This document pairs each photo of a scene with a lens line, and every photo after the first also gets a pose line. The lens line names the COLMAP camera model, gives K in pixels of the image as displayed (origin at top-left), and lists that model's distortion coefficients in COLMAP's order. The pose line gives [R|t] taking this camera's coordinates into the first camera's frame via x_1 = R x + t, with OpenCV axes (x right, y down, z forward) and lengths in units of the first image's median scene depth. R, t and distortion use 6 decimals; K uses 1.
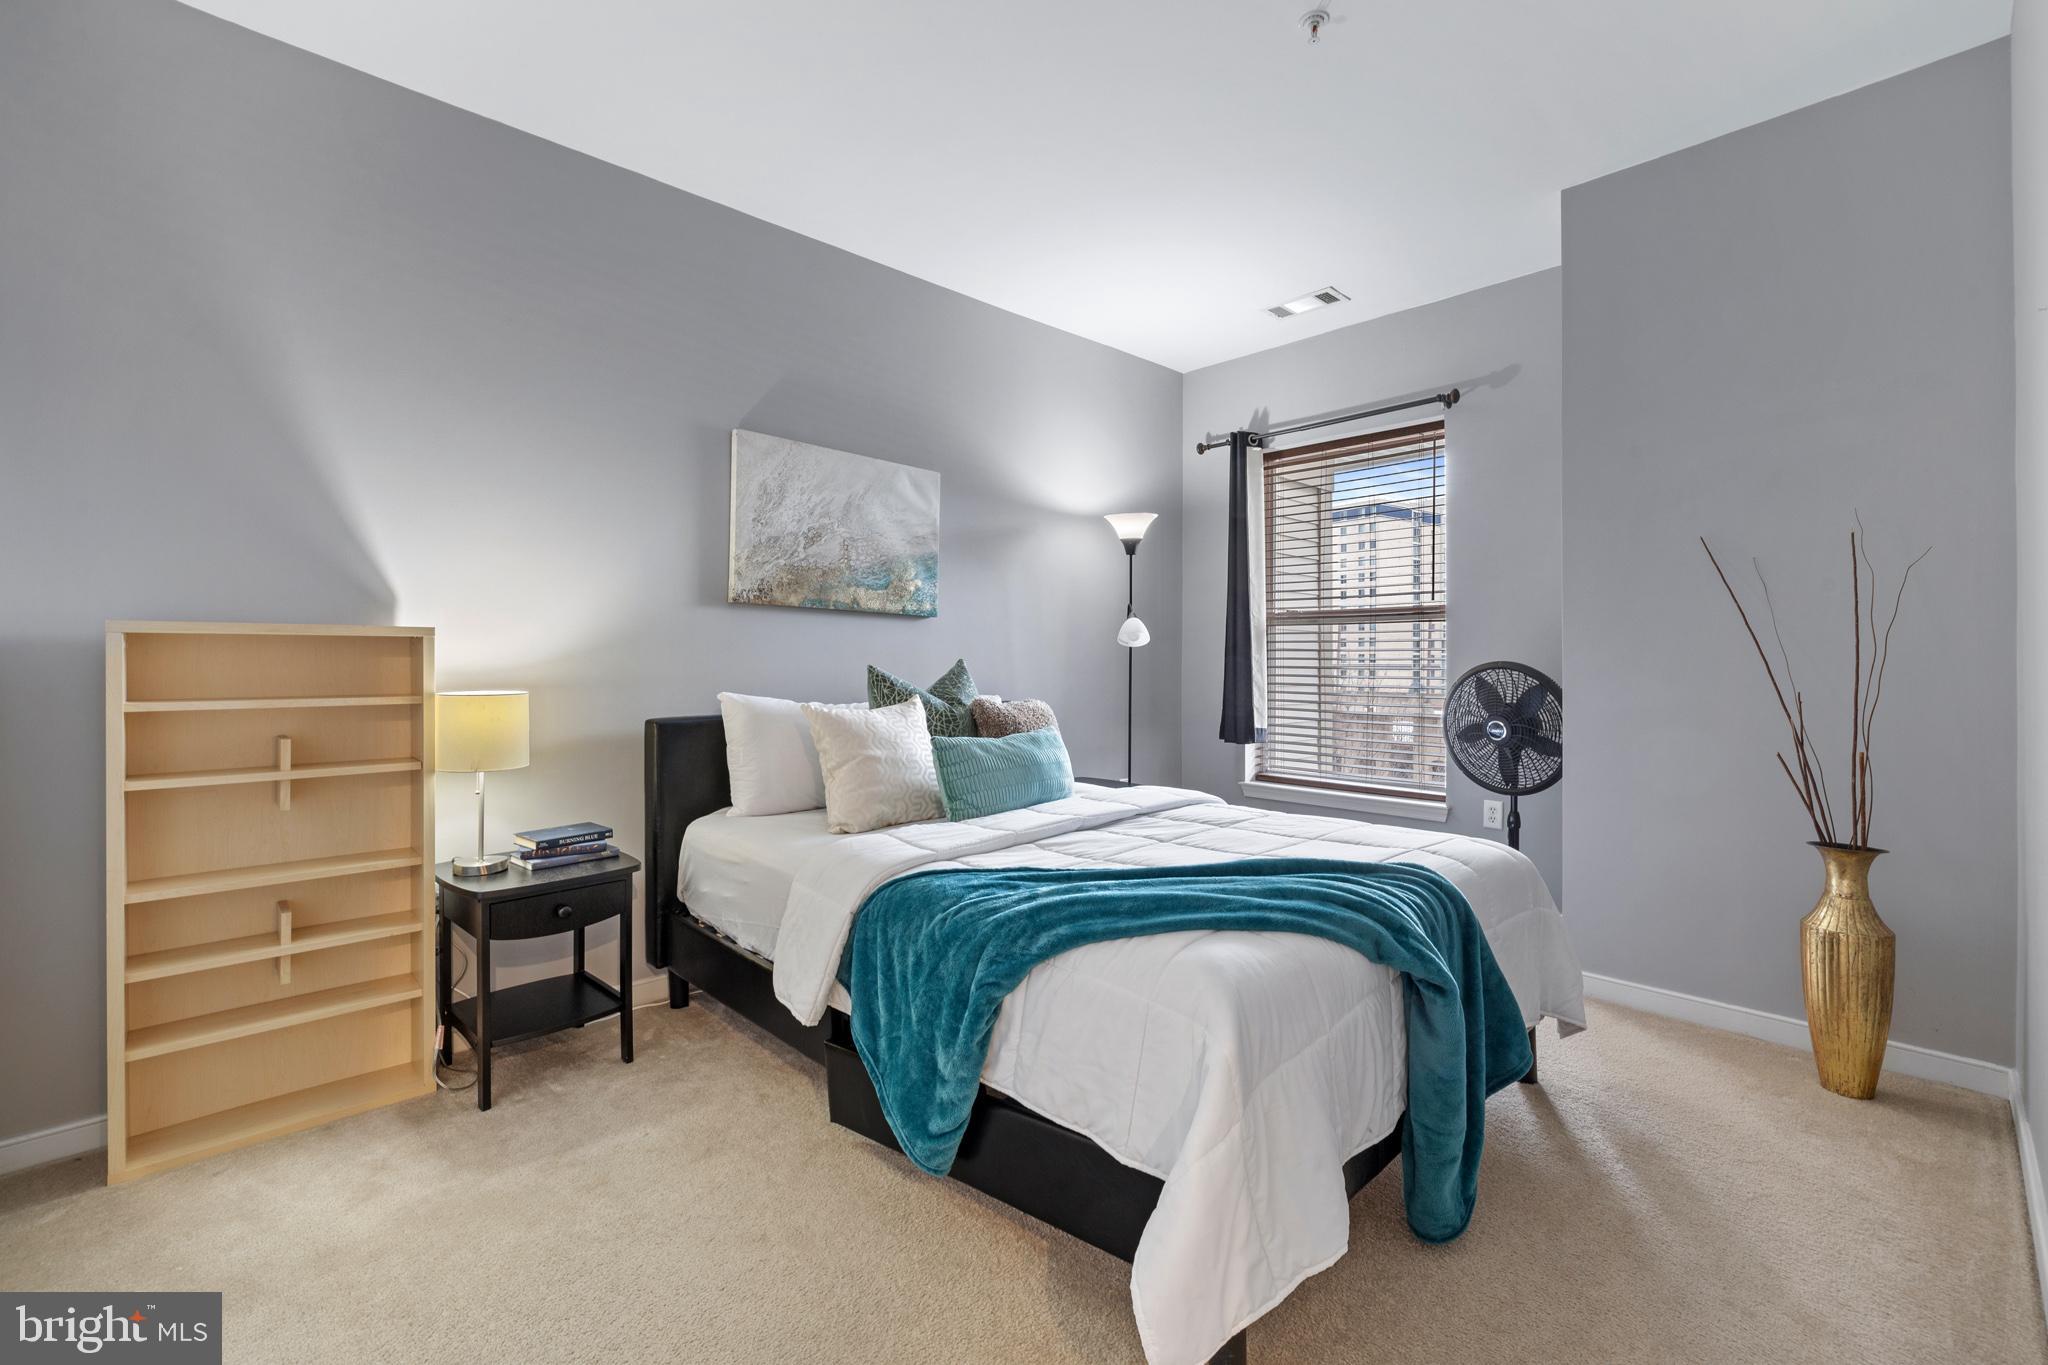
lens RADIAL K [[861.2, 0, 998.1], [0, 861.2, 662.9], [0, 0, 1]] dist [-0.001890, -0.000824]
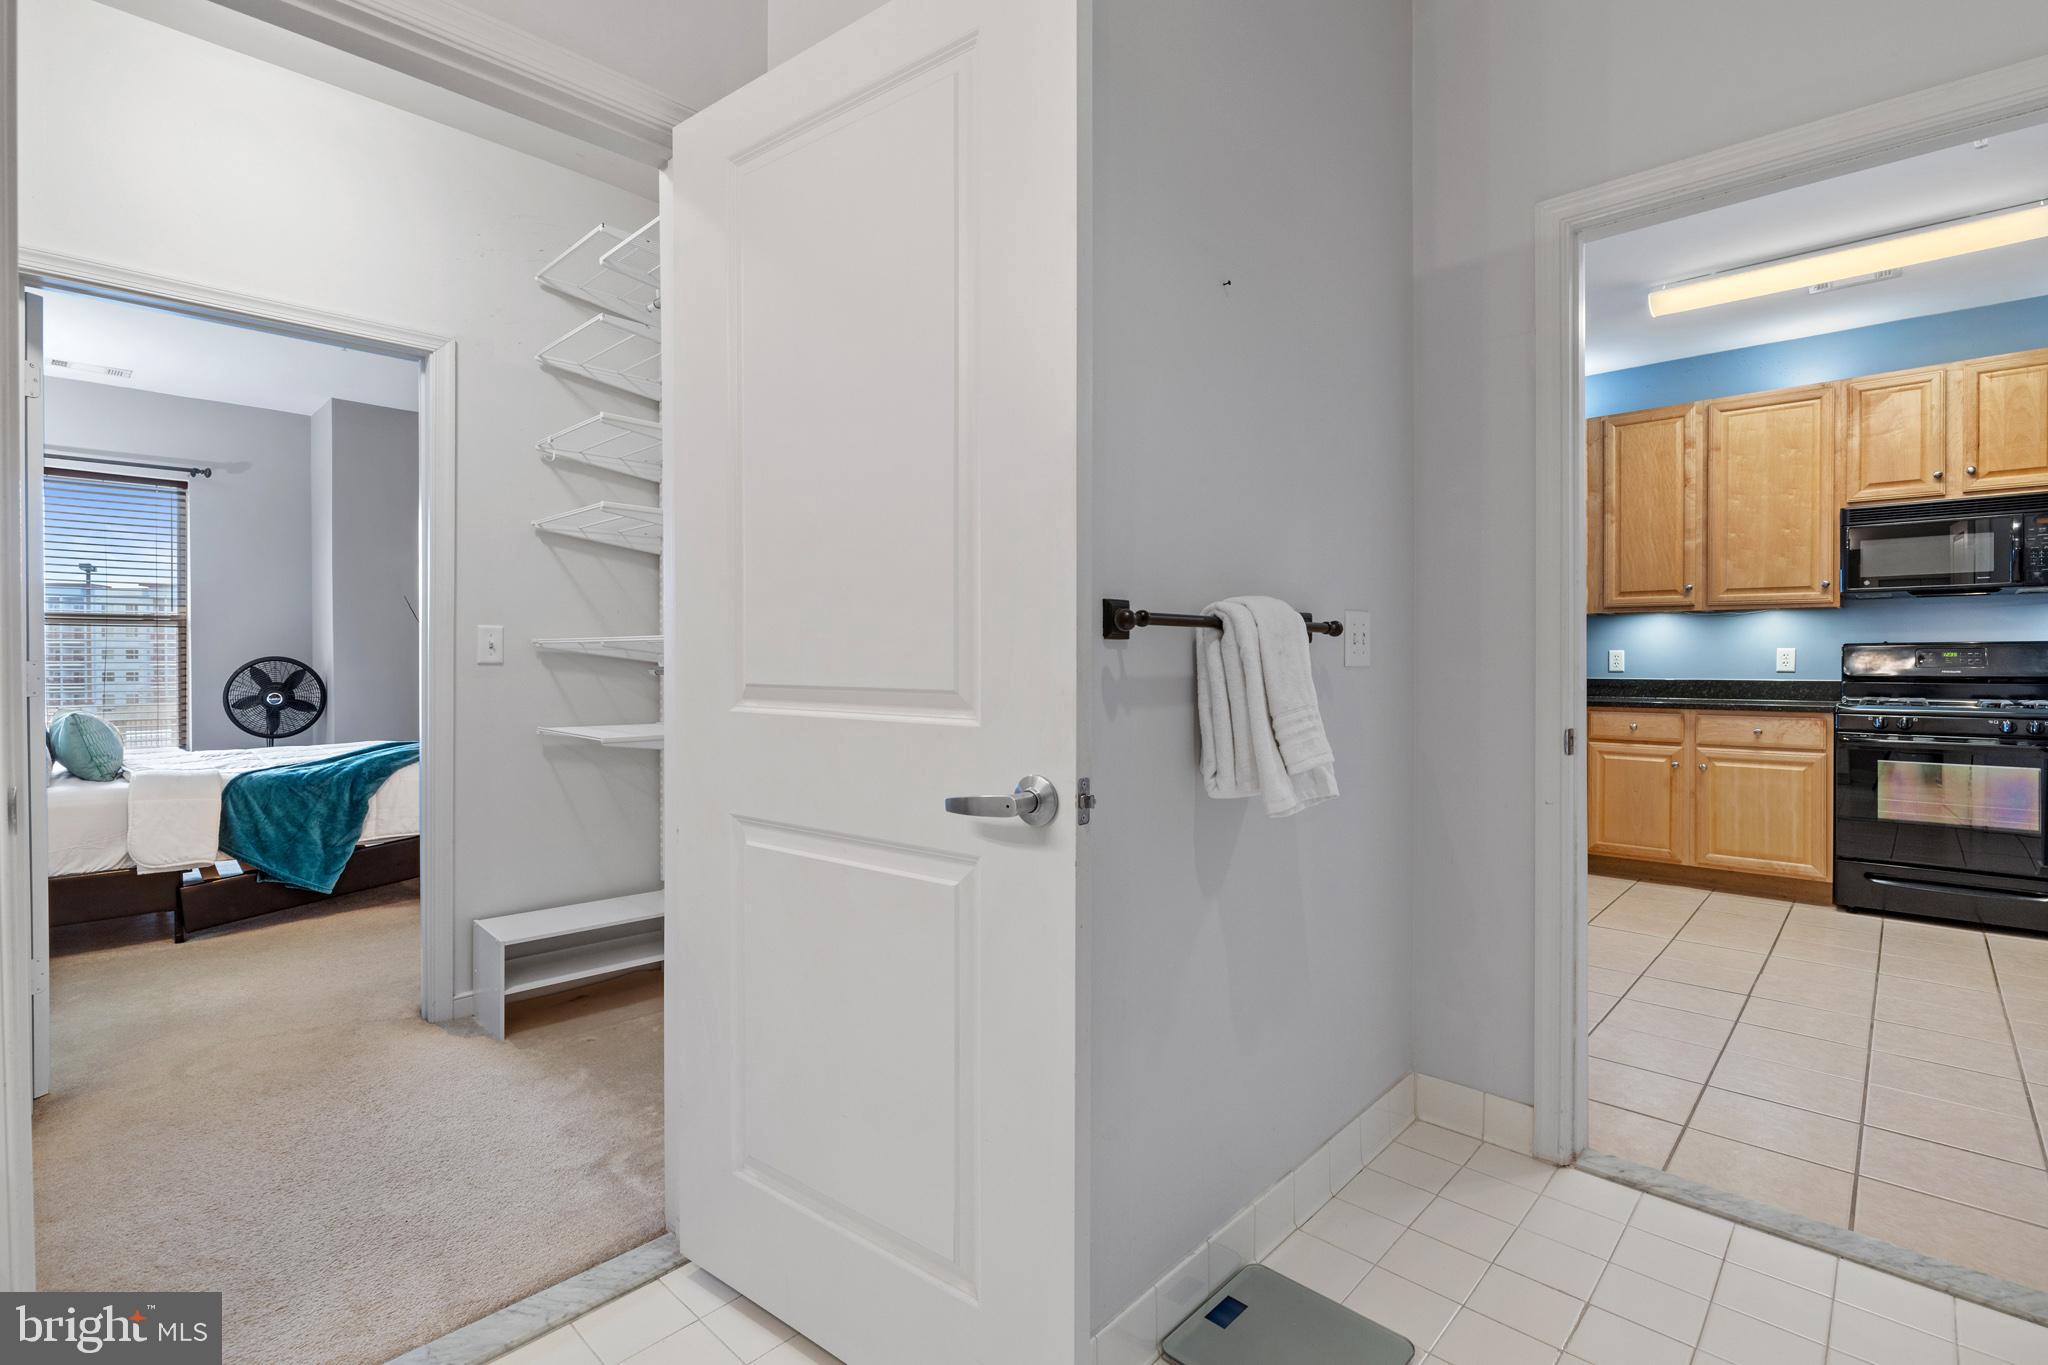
lens RADIAL K [[926.3, 0, 1018.6], [0, 926.3, 668.8], [0, 0, 1]] dist [-0.014752, 0.002039]
pose [[-0.078193, -0.013625, 0.996845, -1.018561], [-0.000487, 0.999907, 0.013629, -0.002385], [-0.996938, 0.000580, -0.078192, -0.218021]]
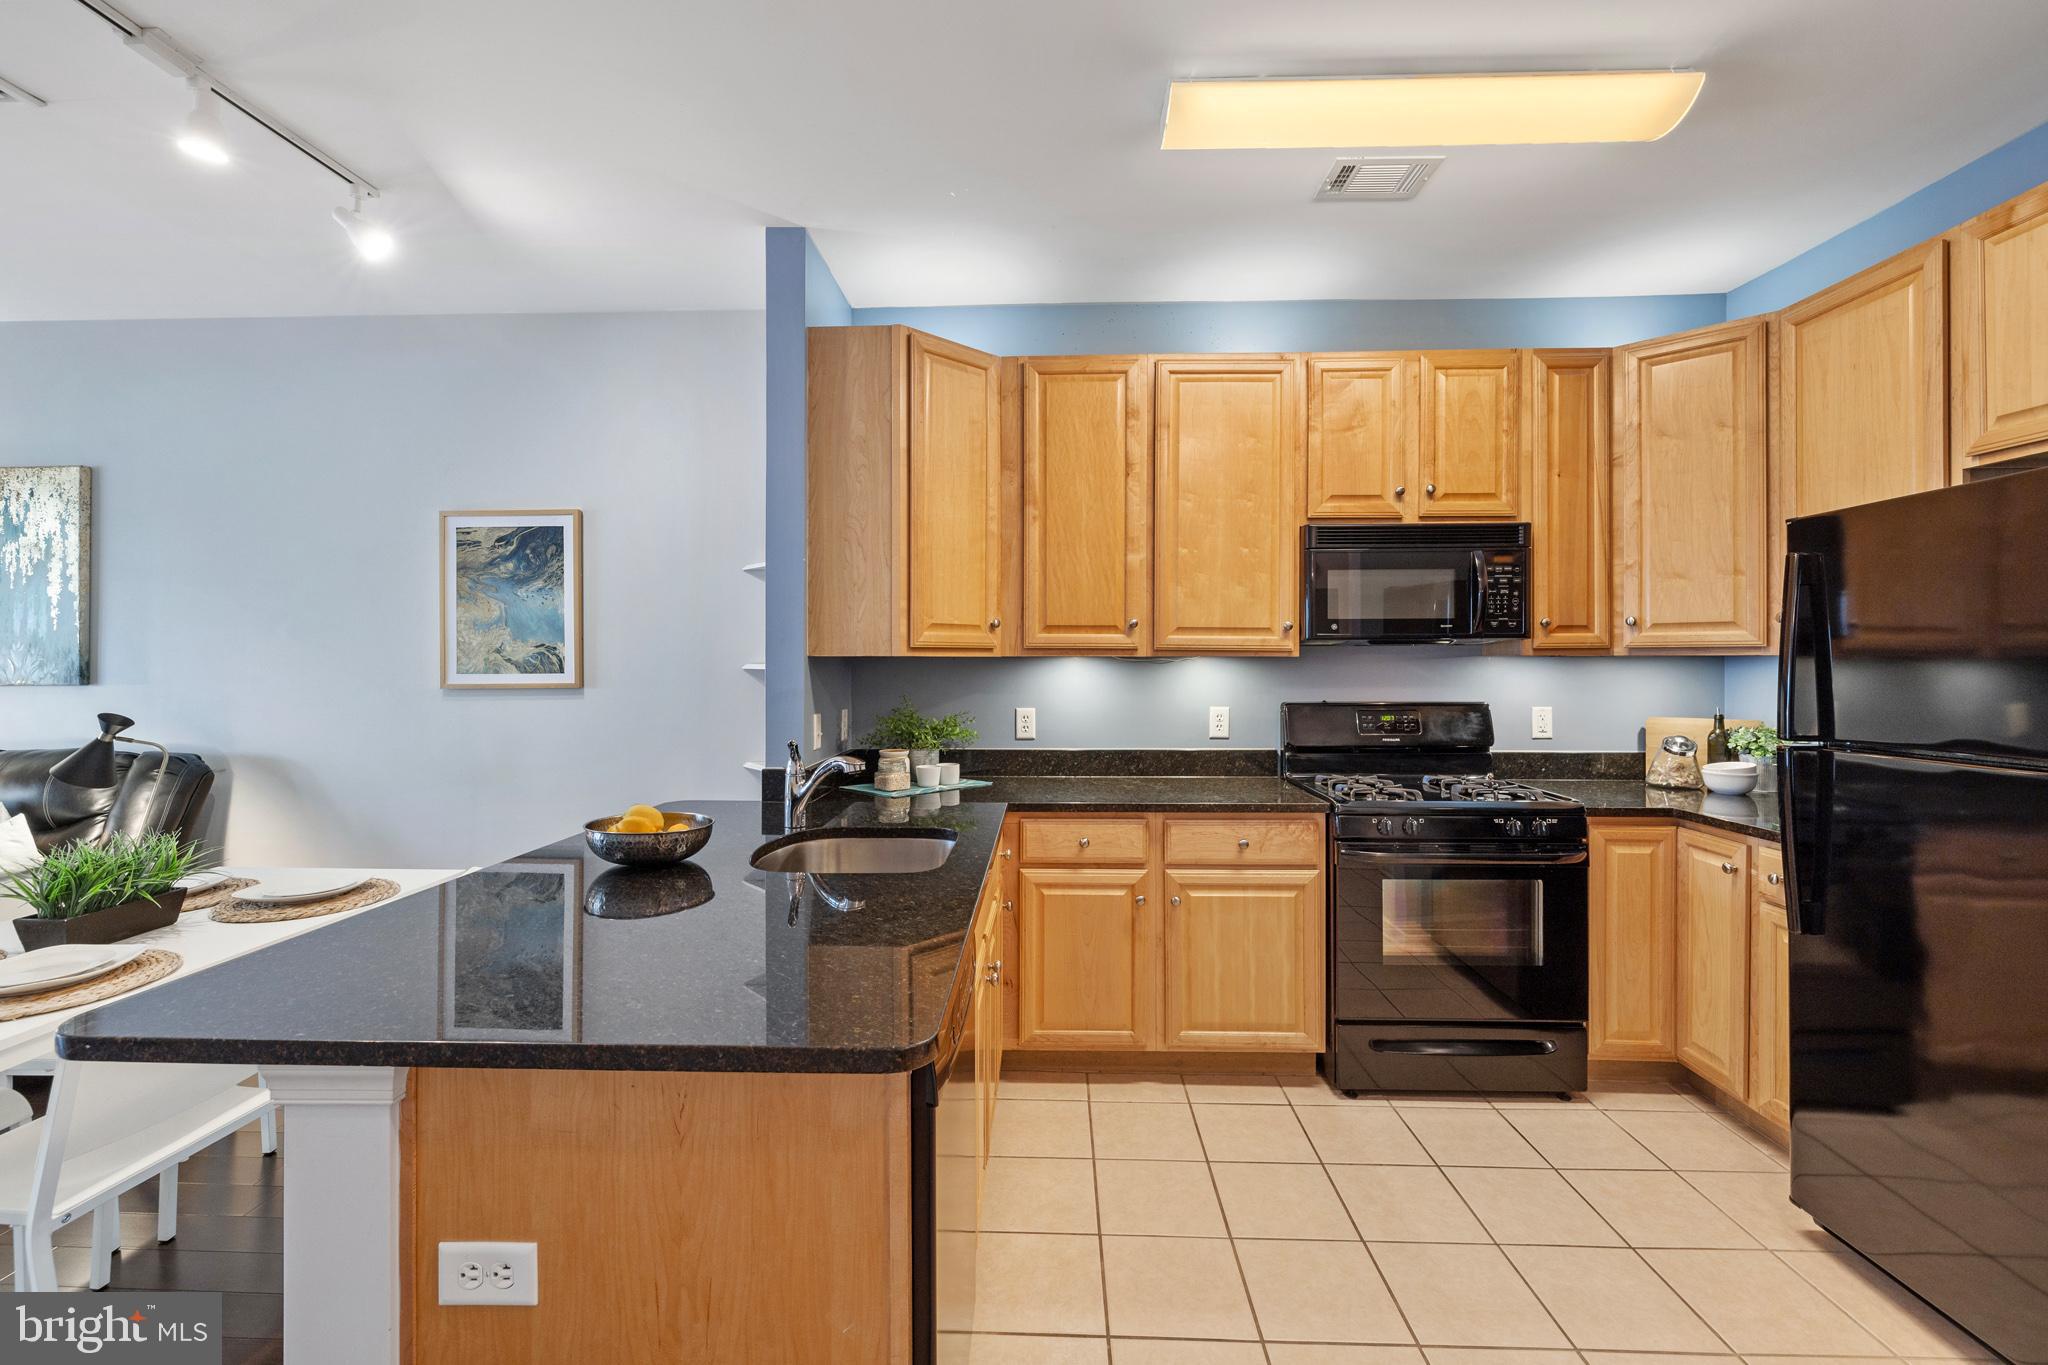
lens RADIAL K [[861.2, 0, 1014.0], [0, 861.2, 661.9], [0, 0, 1]] dist [-0.001890, -0.000824]
pose [[-0.716847, -0.002078, 0.697227, -0.372888], [-0.002697, 0.999996, 0.000207, -0.055713], [-0.697225, -0.001733, -0.716850, -0.546882]]
